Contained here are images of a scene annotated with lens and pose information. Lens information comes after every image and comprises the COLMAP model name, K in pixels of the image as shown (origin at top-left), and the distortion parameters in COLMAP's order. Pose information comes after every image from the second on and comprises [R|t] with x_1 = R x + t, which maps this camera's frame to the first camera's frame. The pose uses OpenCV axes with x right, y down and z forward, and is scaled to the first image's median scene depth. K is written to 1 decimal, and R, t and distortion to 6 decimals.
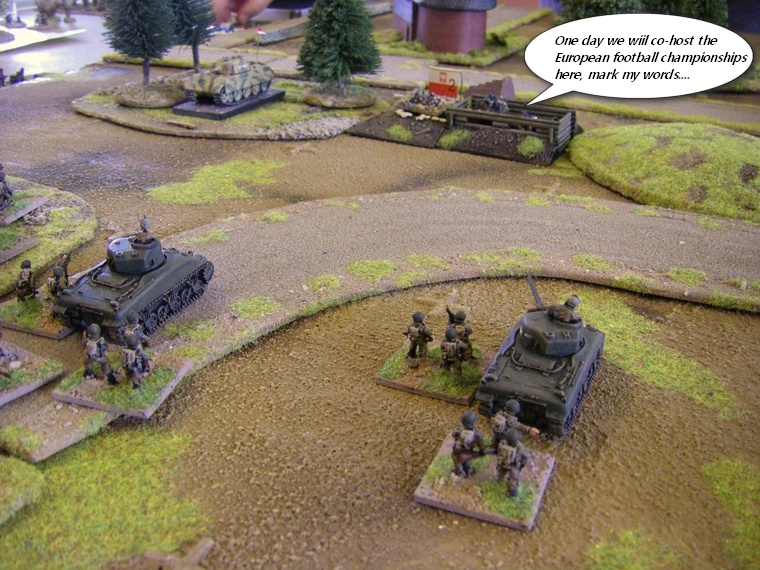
lens RADIAL K [[847.2, 0, 380.0], [0, 847.2, 285.0], [0, 0, 1]] dist [-0.191017, 0.239542]
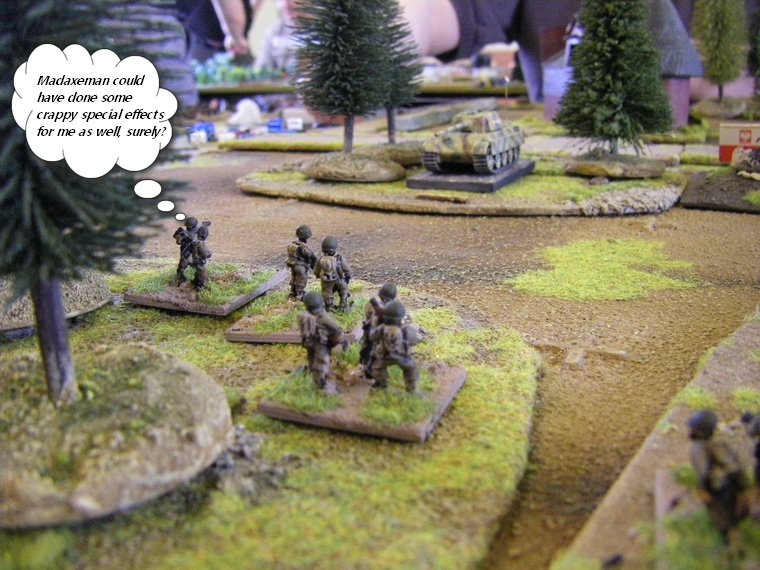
lens RADIAL K [[847.2, 0, 380.0], [0, 847.2, 285.0], [0, 0, 1]] dist [-0.191017, 0.239542]
pose [[0.997057, -0.043866, 0.062875, -0.319047], [0.053912, 0.984273, -0.168226, -0.014599], [-0.054506, 0.171121, 0.983741, 0.344284]]
